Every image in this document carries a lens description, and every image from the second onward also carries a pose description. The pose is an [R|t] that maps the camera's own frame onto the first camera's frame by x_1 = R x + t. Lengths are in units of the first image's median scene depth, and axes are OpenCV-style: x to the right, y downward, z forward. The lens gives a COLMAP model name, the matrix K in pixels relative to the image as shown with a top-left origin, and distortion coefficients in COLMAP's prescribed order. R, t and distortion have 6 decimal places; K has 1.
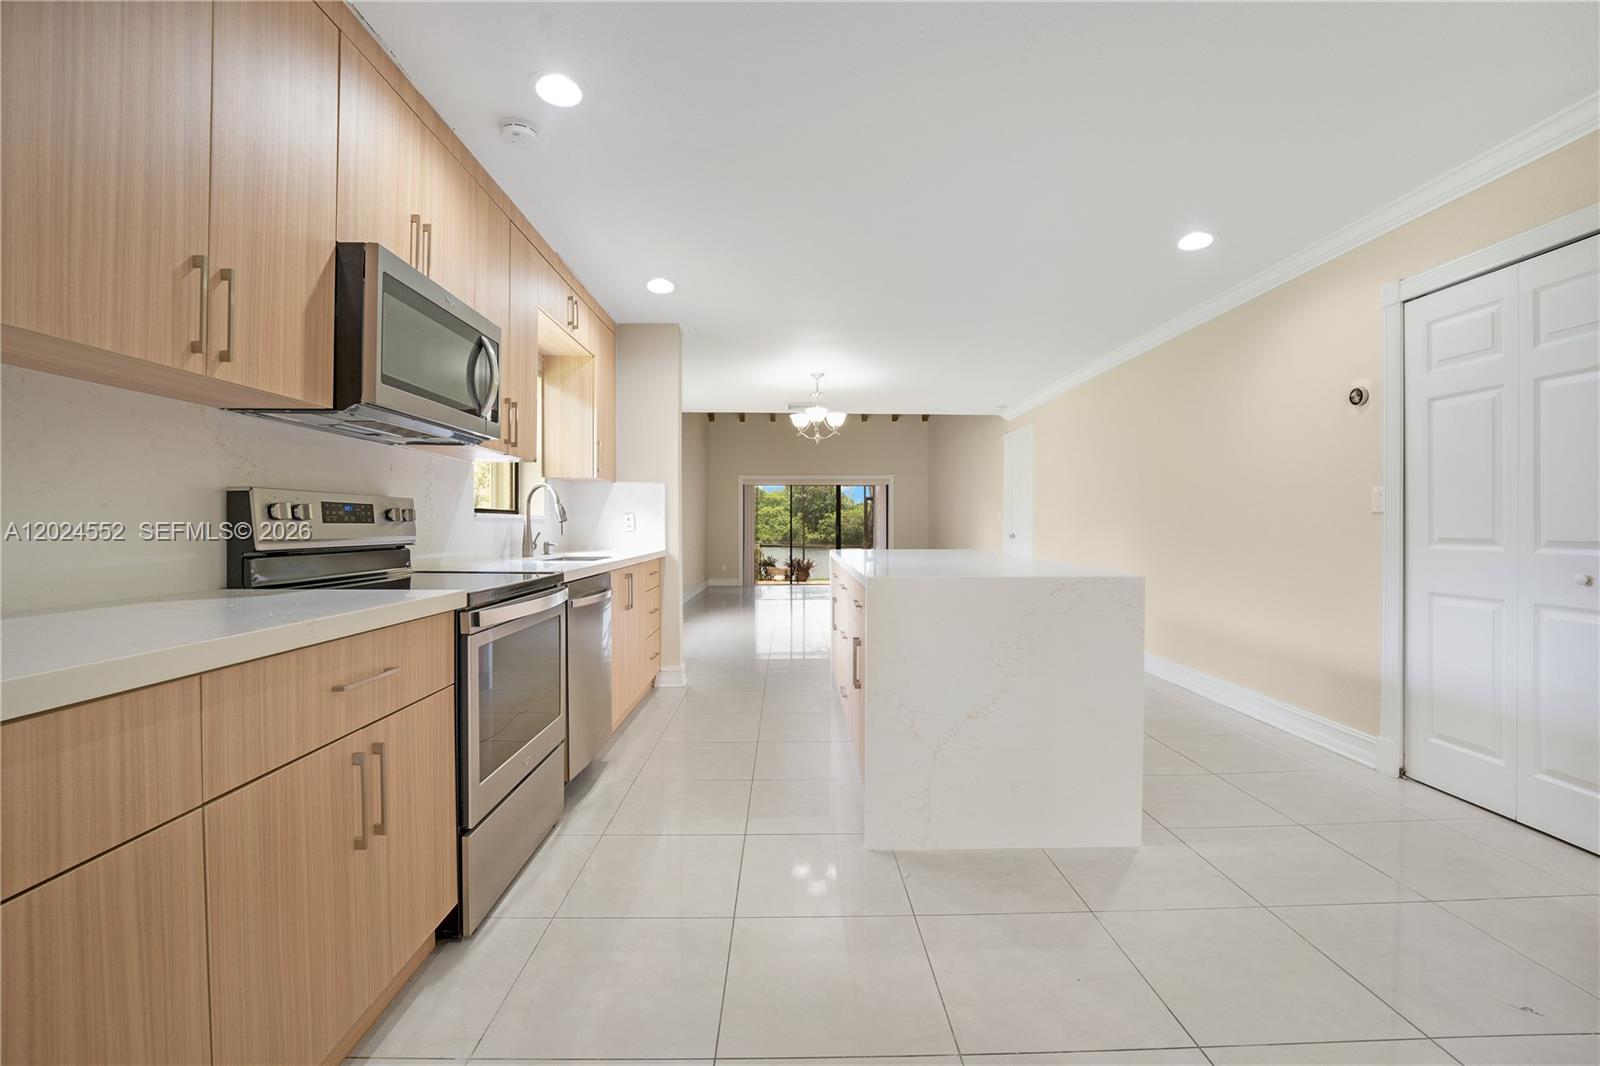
lens RADIAL K [[675.5, 0, 800.0], [0, 675.5, 533.0], [0, 0, 1]] dist [-0.022953, 0.000528]
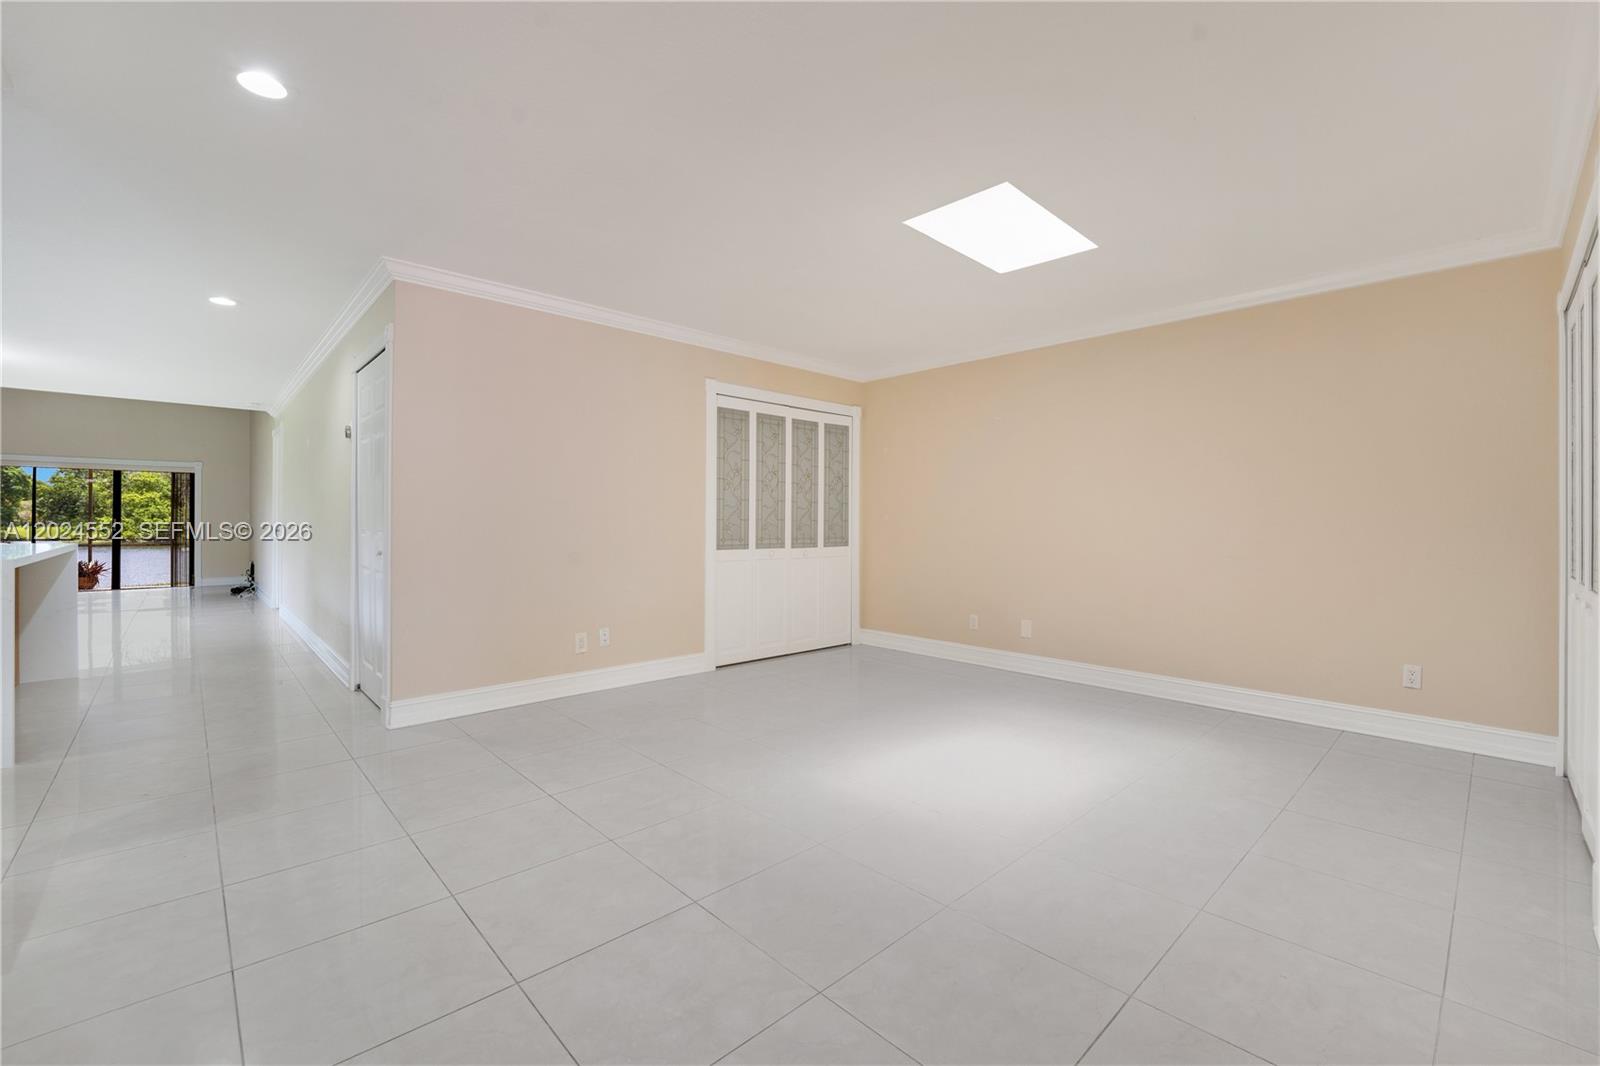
lens RADIAL K [[675.5, 0, 800.0], [0, 675.5, 533.0], [0, 0, 1]] dist [-0.022953, 0.000528]
pose [[0.742985, -0.006321, 0.669278, 0.642575], [0.001509, 0.999969, 0.007770, 0.005275], [-0.669307, -0.004763, 0.742971, -0.777120]]
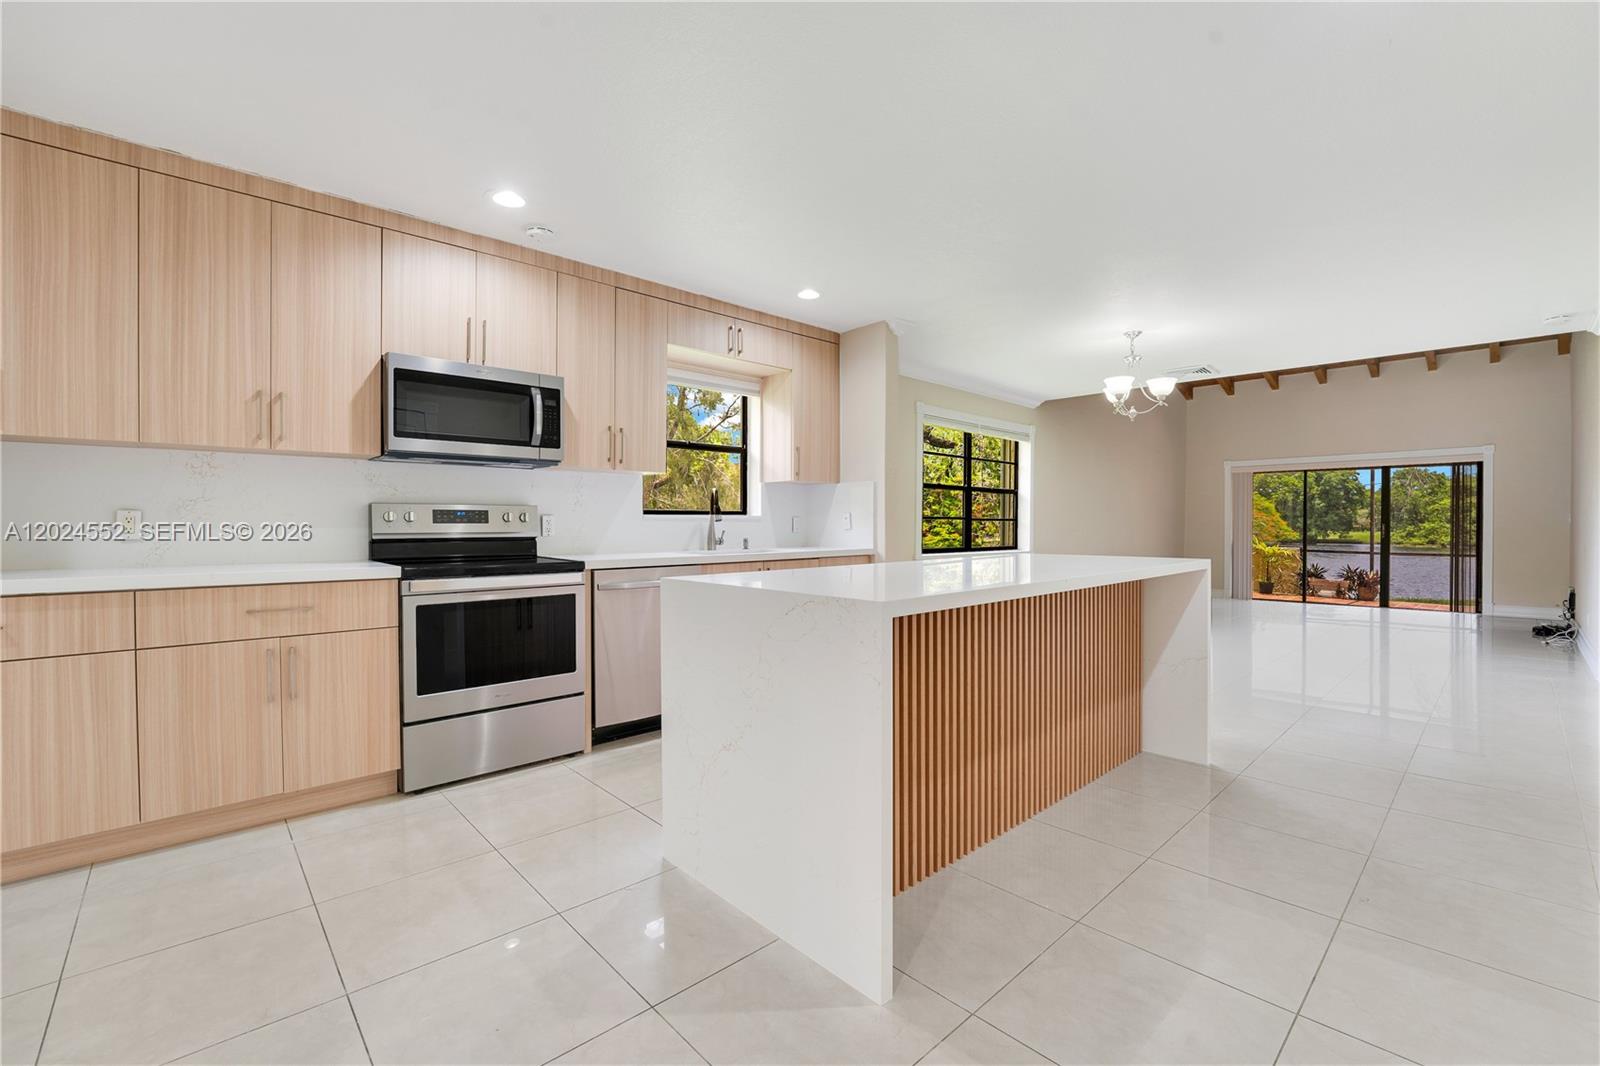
lens RADIAL K [[675.5, 0, 800.0], [0, 675.5, 533.0], [0, 0, 1]] dist [-0.022953, 0.000528]
pose [[0.666251, 0.006786, -0.745696, 0.758392], [-0.005905, 0.999975, 0.003823, -0.001699], [0.745704, 0.001856, 0.666275, 0.398493]]
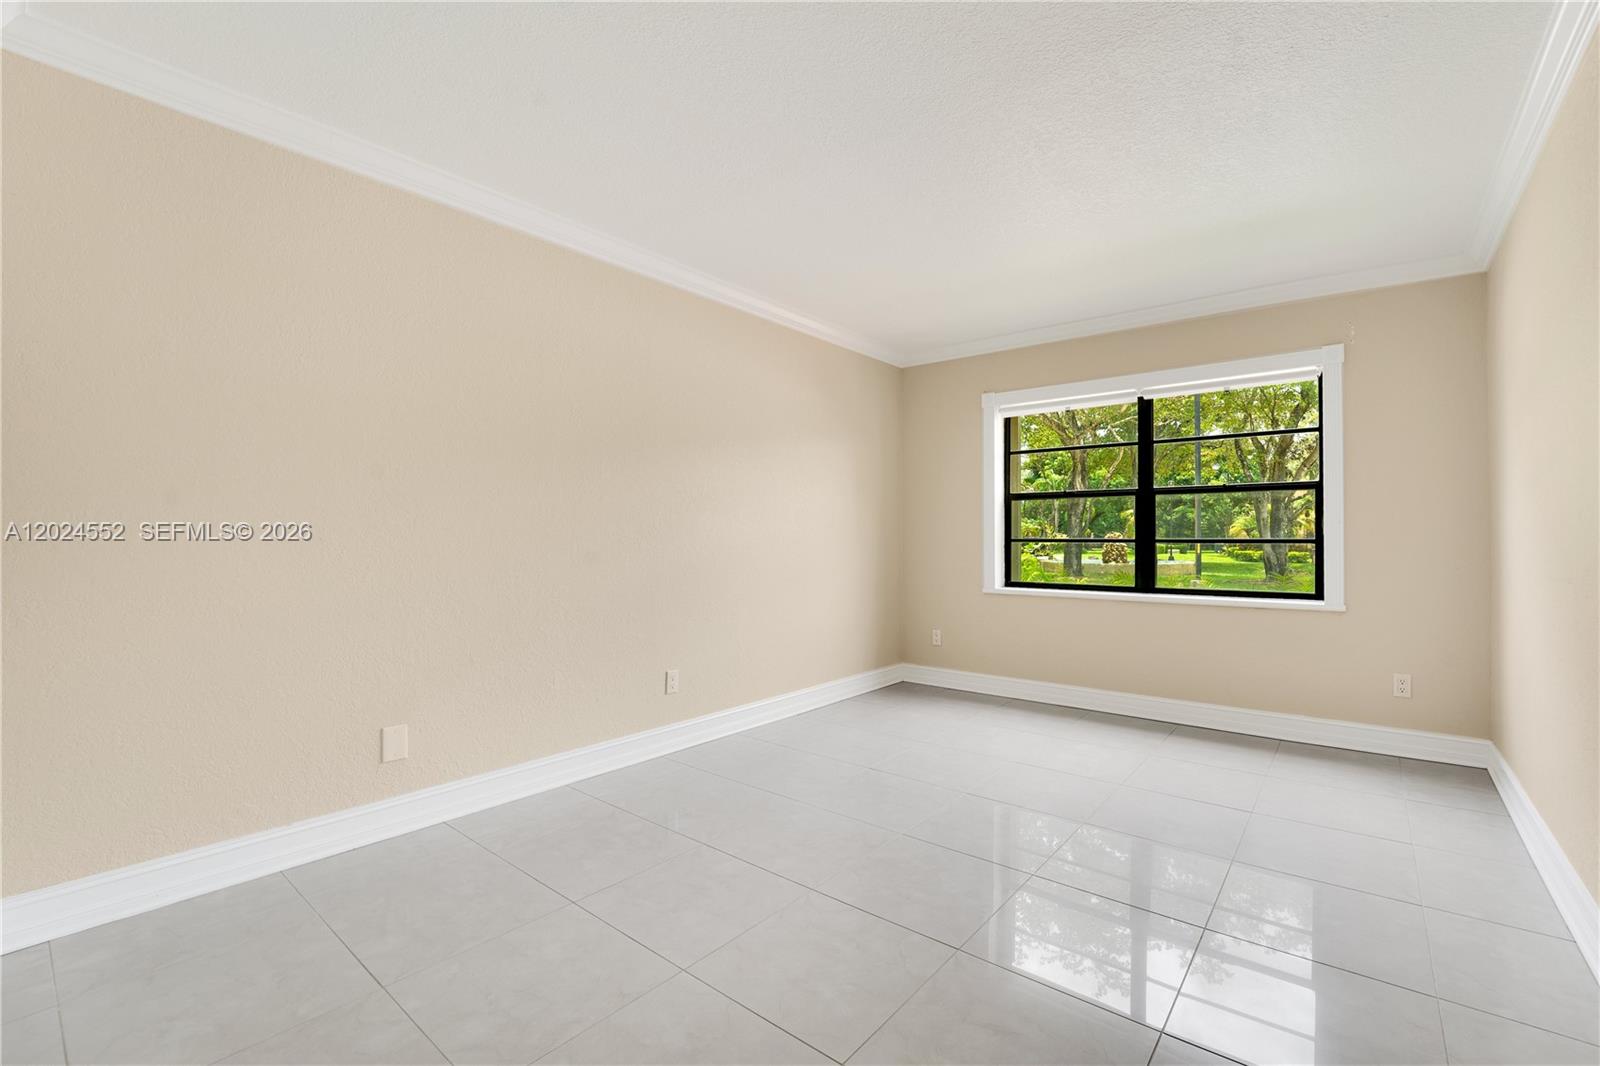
lens RADIAL K [[675.5, 0, 800.0], [0, 675.5, 533.0], [0, 0, 1]] dist [-0.022953, 0.000528]
pose [[-0.647337, -0.022687, -0.761866, 0.984871], [-0.005852, 0.999675, -0.024797, -0.021254], [0.762181, -0.011594, -0.647260, 2.813515]]
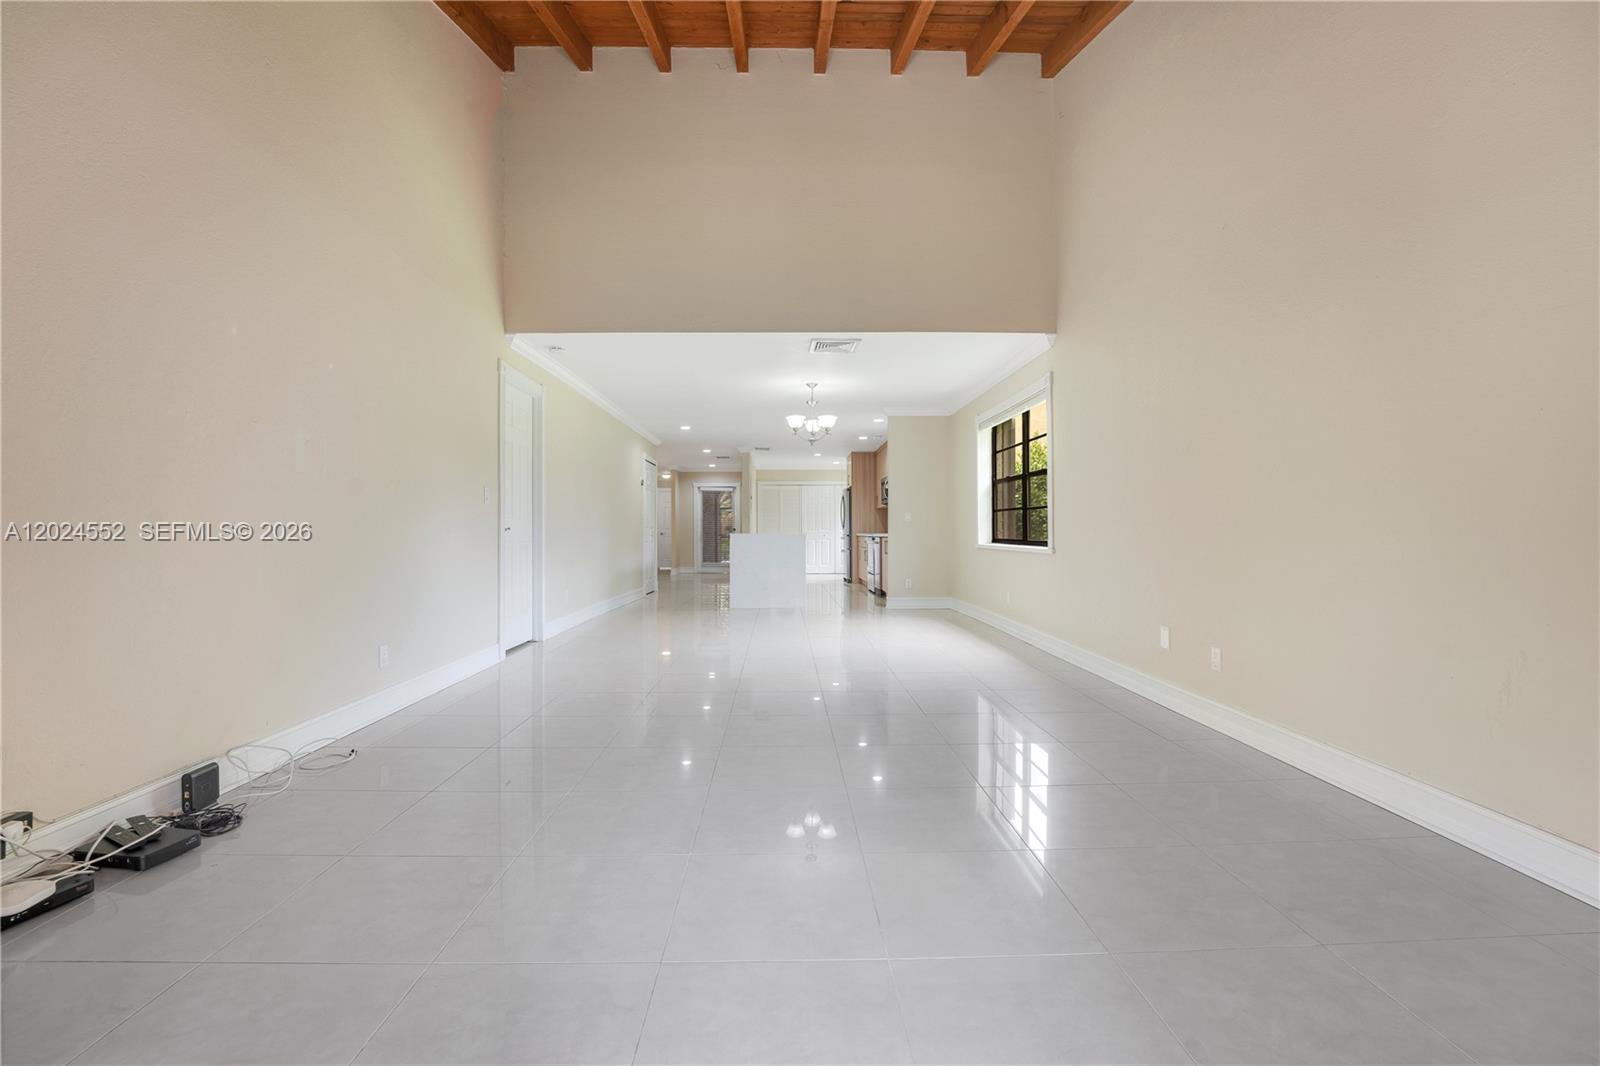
lens RADIAL K [[676.0, 0, 800.0], [0, 676.0, 533.0], [0, 0, 1]] dist [0.015121, 0.000005]
pose [[-0.999856, 0.002099, -0.016821, 0.154493], [0.001917, 0.999940, 0.010828, 0.003755], [0.016843, 0.010794, -0.999800, 4.504469]]
